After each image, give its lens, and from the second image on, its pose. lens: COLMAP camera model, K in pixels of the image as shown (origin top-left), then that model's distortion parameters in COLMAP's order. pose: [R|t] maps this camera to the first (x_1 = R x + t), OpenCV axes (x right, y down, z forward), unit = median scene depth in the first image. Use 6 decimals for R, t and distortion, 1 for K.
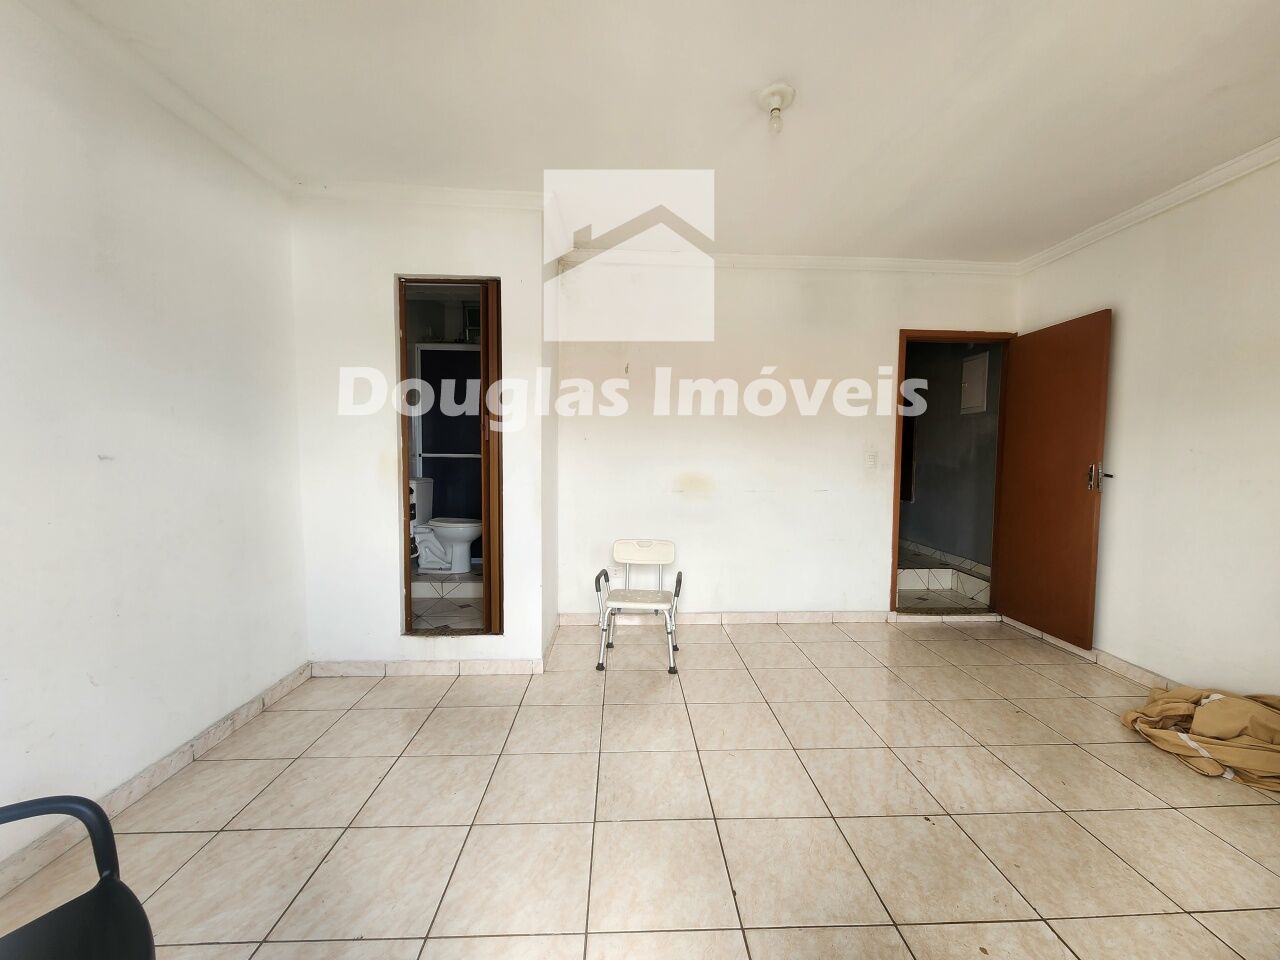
lens RADIAL K [[524.2, 0, 642.6], [0, 524.2, 481.7], [0, 0, 1]] dist [0.000149, -0.000189]
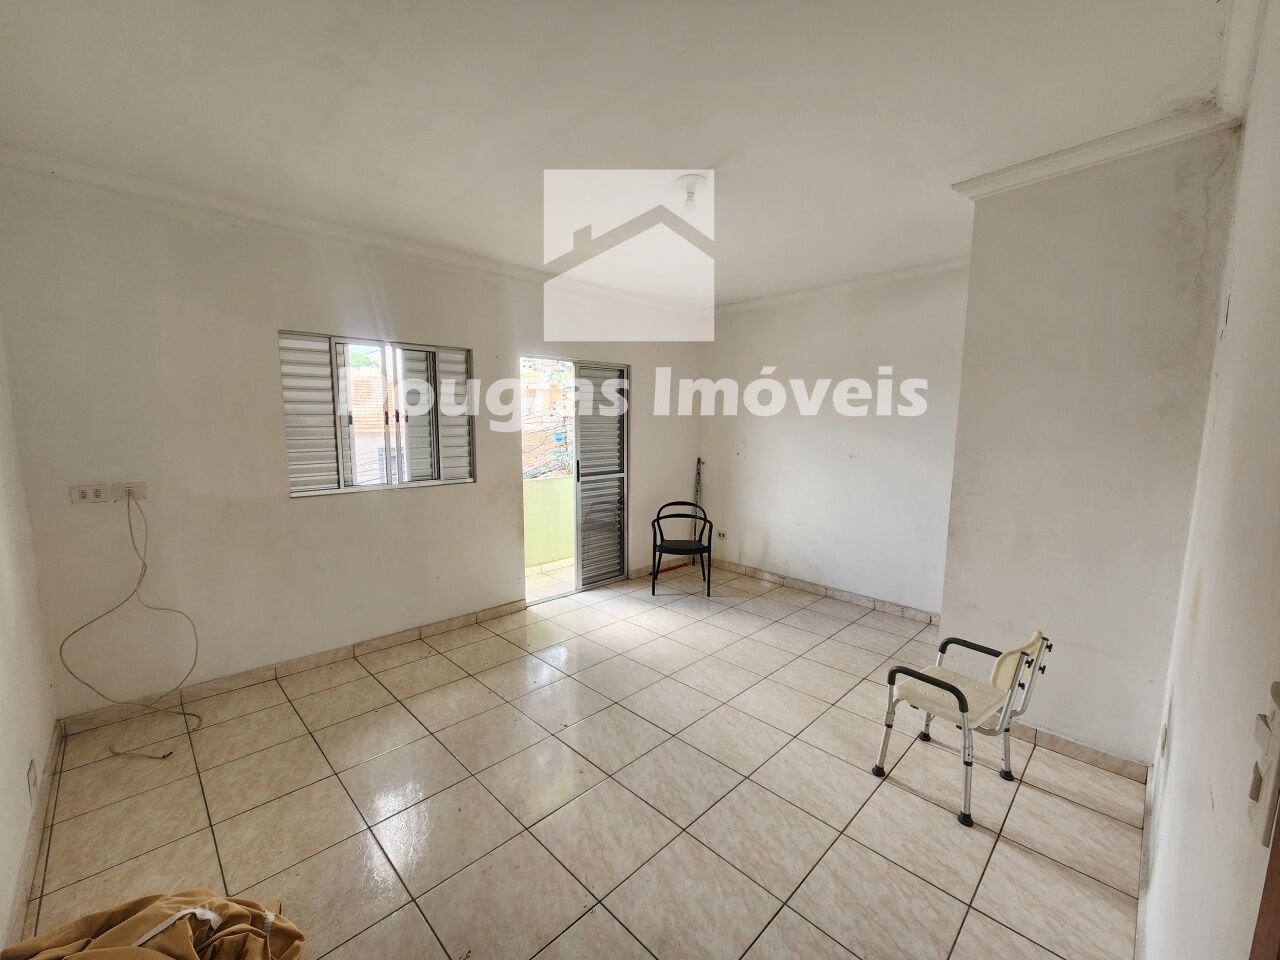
lens RADIAL K [[524.2, 0, 637.2], [0, 524.2, 484.8], [0, 0, 1]] dist [0.000149, -0.000189]
pose [[-0.730961, 0.066562, -0.679165, 1.095857], [-0.054244, 0.986415, 0.155055, -0.190246], [0.680260, 0.150180, -0.717421, 1.707447]]
